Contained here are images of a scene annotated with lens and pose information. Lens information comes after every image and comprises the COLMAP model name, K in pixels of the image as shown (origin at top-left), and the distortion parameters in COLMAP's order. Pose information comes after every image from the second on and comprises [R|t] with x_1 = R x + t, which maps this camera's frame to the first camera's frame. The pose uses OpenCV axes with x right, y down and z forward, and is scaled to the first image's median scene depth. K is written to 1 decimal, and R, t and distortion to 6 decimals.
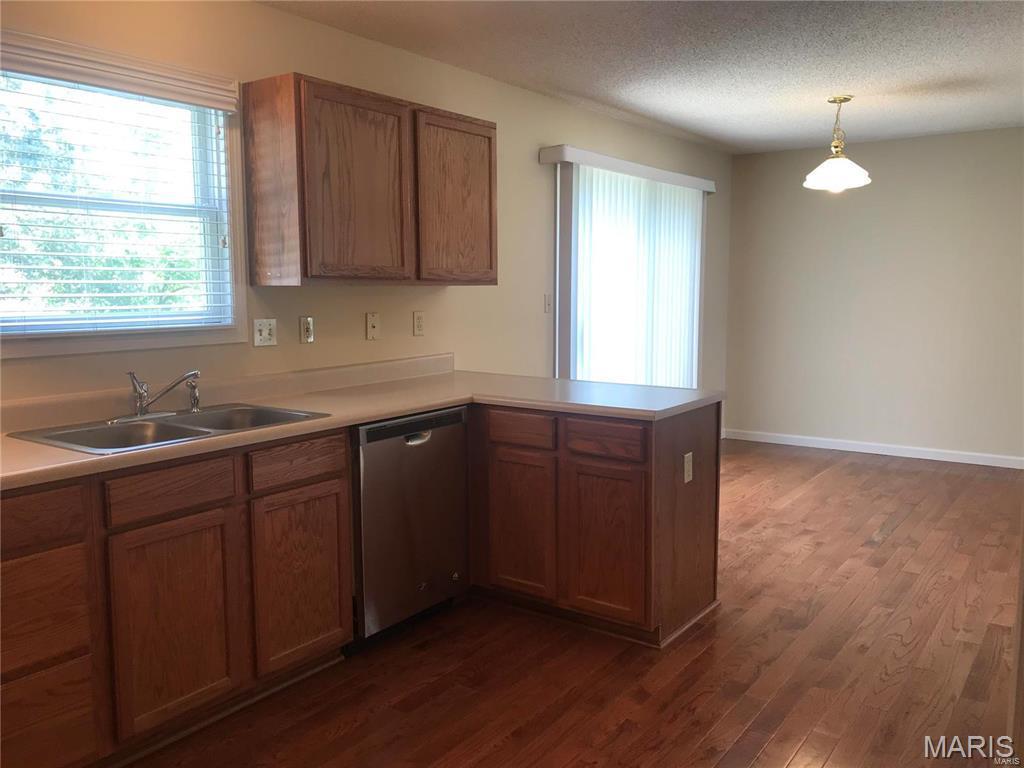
lens RADIAL K [[849.2, 0, 511.2], [0, 849.2, 387.0], [0, 0, 1]] dist [0.027933, -0.008570]
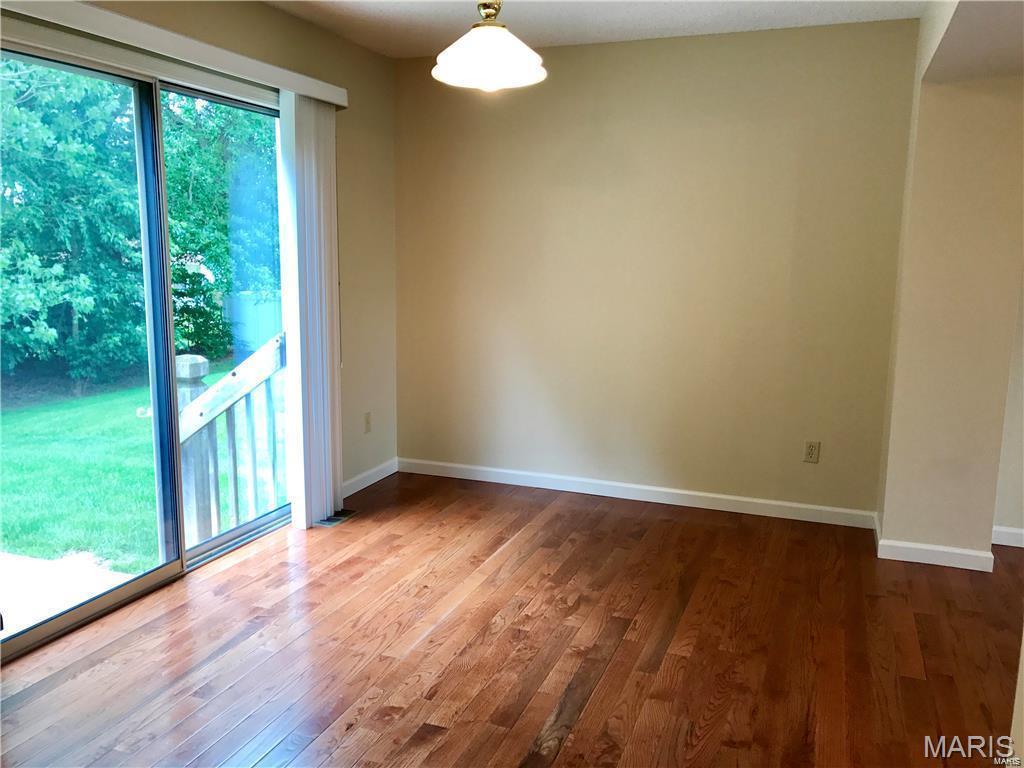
lens RADIAL K [[849.2, 0, 512.2], [0, 849.2, 378.9], [0, 0, 1]] dist [0.027933, -0.008570]
pose [[0.968496, -0.019209, 0.248287, 0.254376], [0.008664, 0.999016, 0.043496, -0.065393], [-0.248878, -0.039975, 0.967710, 0.454816]]
